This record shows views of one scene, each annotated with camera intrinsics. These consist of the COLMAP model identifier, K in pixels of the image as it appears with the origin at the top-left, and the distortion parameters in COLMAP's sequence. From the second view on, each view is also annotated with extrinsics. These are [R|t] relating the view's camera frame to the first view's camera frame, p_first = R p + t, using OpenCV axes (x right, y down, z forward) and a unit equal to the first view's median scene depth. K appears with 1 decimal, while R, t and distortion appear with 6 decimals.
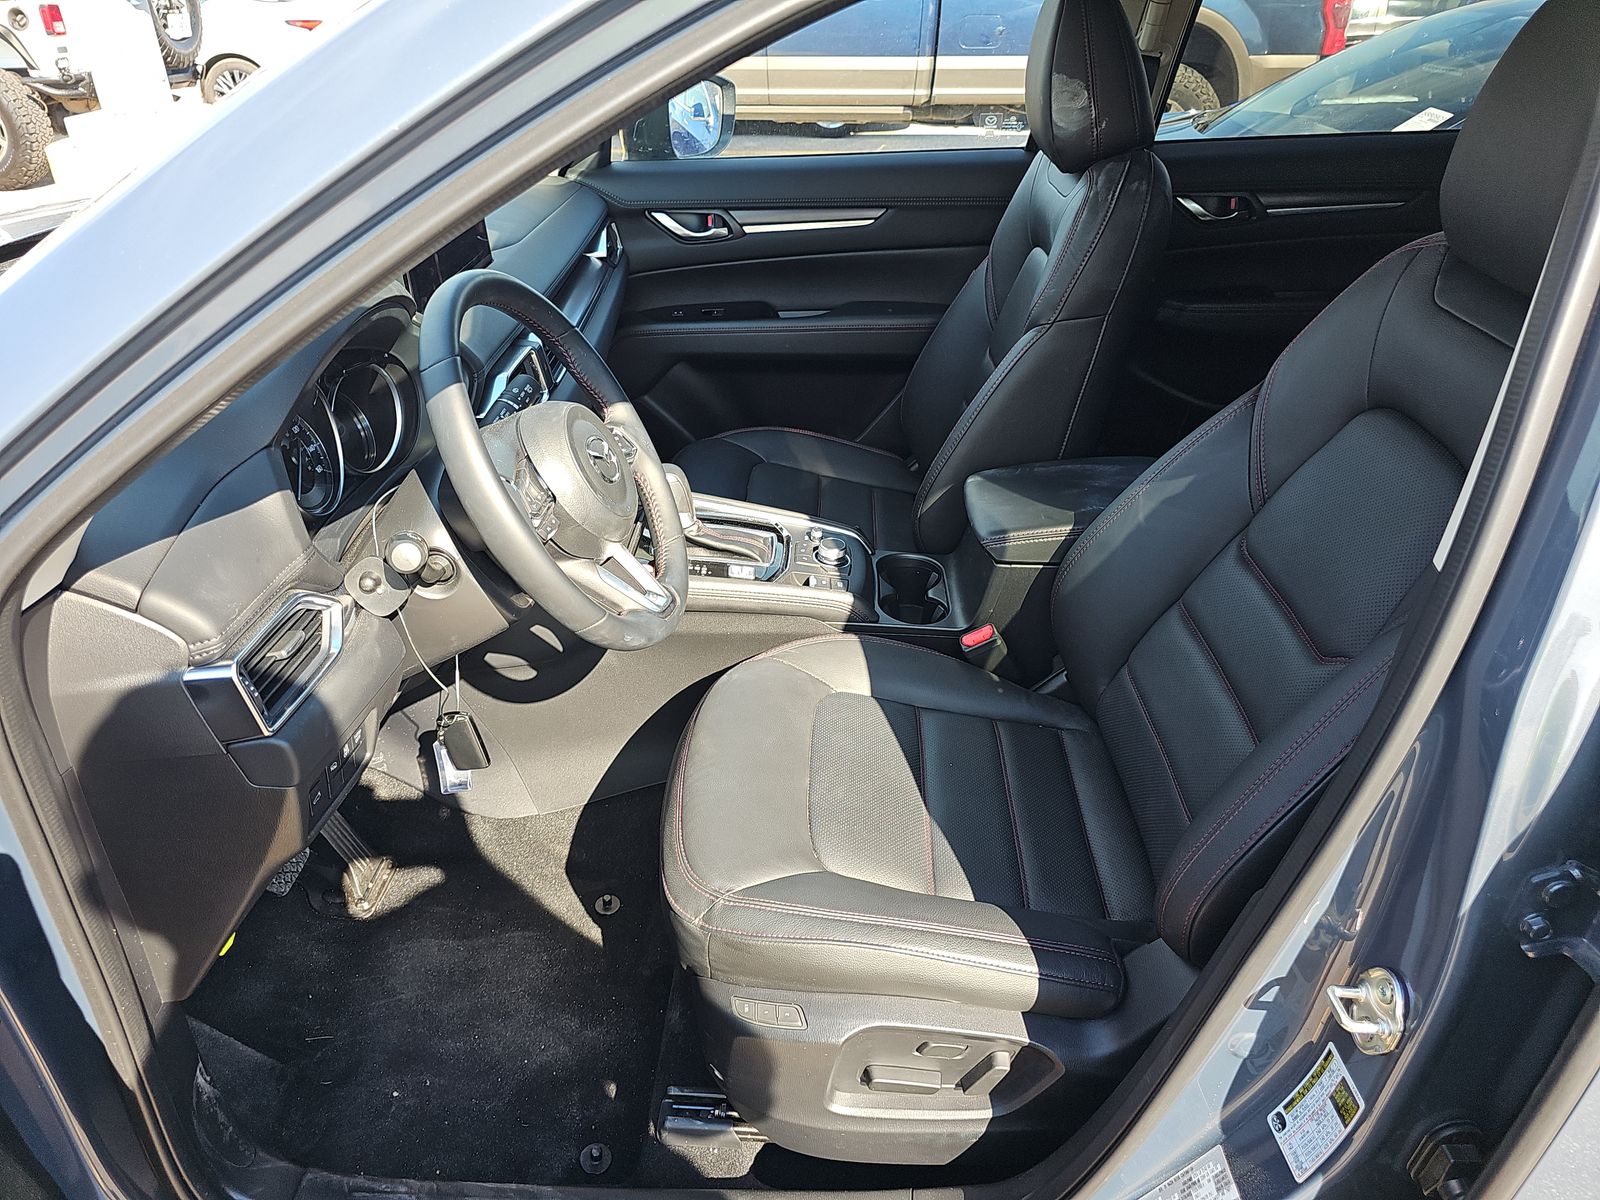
lens RADIAL K [[1062.0, 0, 800.0], [0, 1062.0, 600.0], [0, 0, 1]] dist [0.032628, -0.045467]
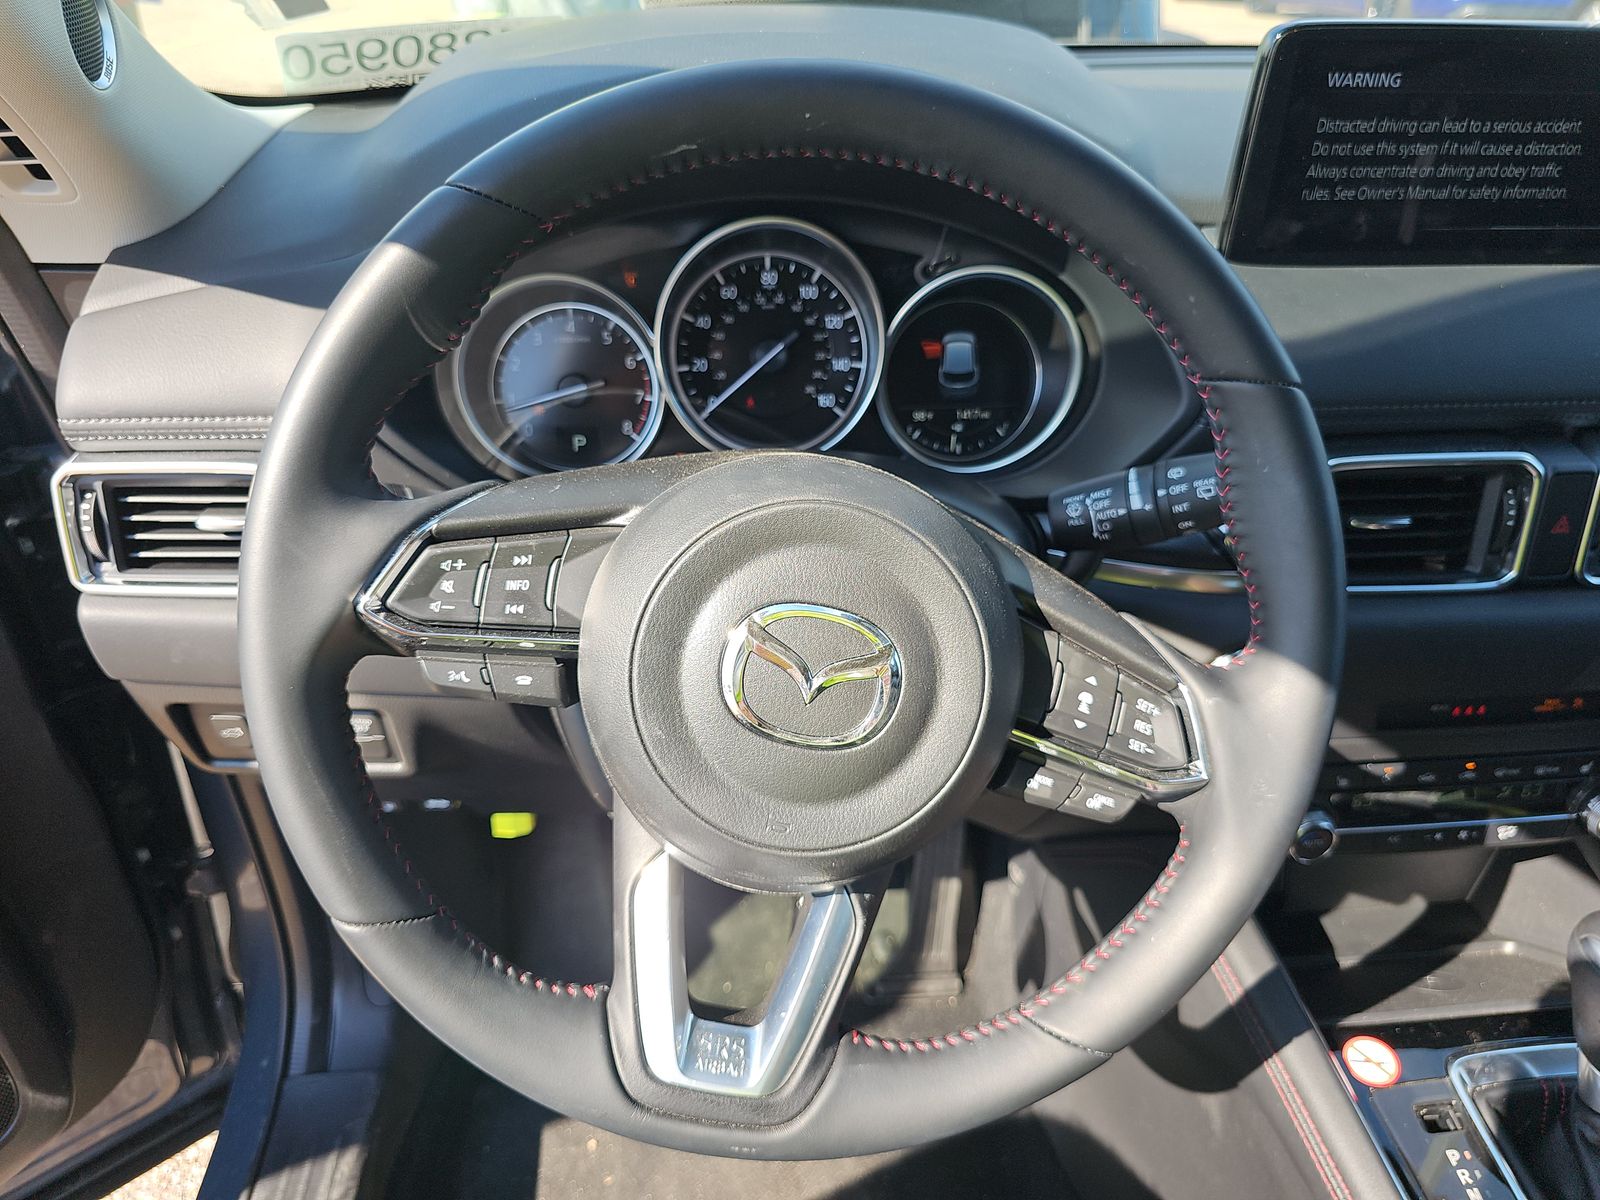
lens RADIAL K [[1080.5, 0, 800.0], [0, 1080.5, 600.0], [0, 0, 1]] dist [0.026970, -0.049662]
pose [[0.109608, 0.553477, -0.825620, 0.043692], [-0.525975, 0.737098, 0.424307, -0.153383], [0.843407, 0.387749, 0.371907, 0.445536]]
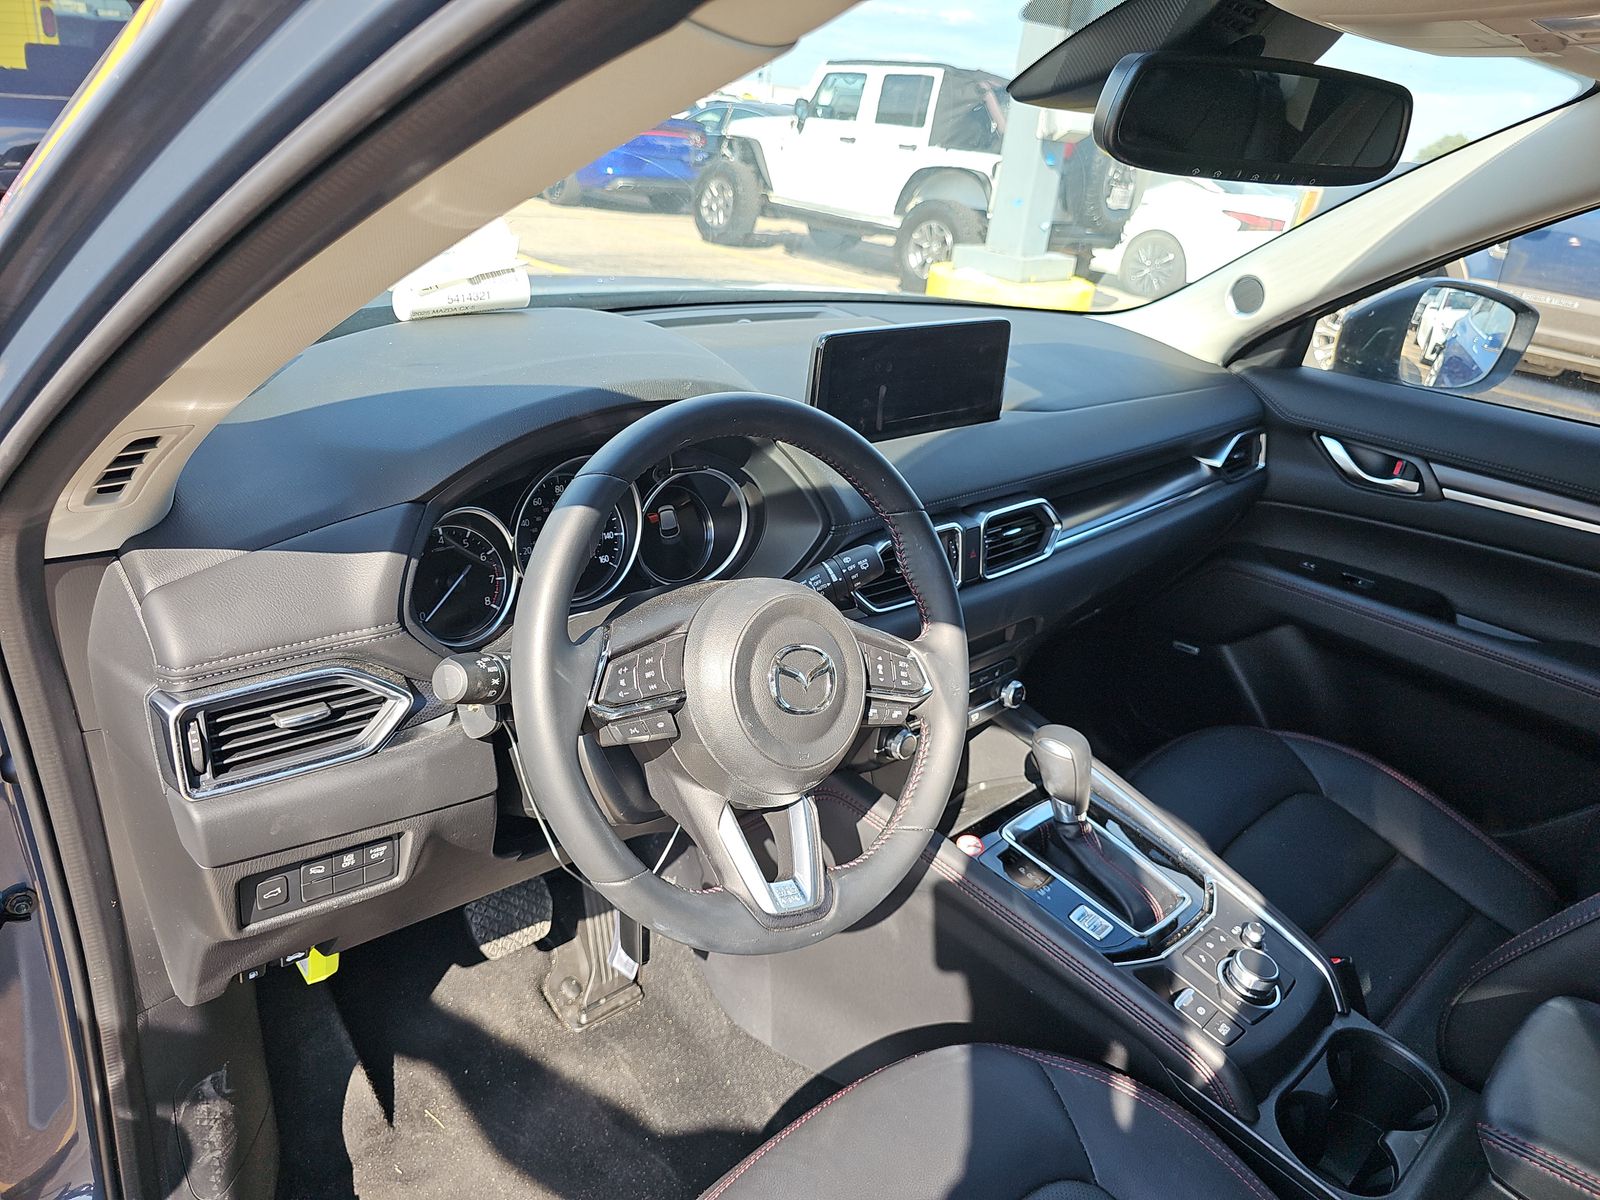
lens RADIAL K [[1062.0, 0, 800.0], [0, 1062.0, 600.0], [0, 0, 1]] dist [0.032628, -0.045467]
pose [[0.693181, 0.366927, -0.620375, 0.118656], [-0.458351, 0.888669, 0.013470, -0.097629], [0.556251, 0.275012, 0.784190, 0.224849]]
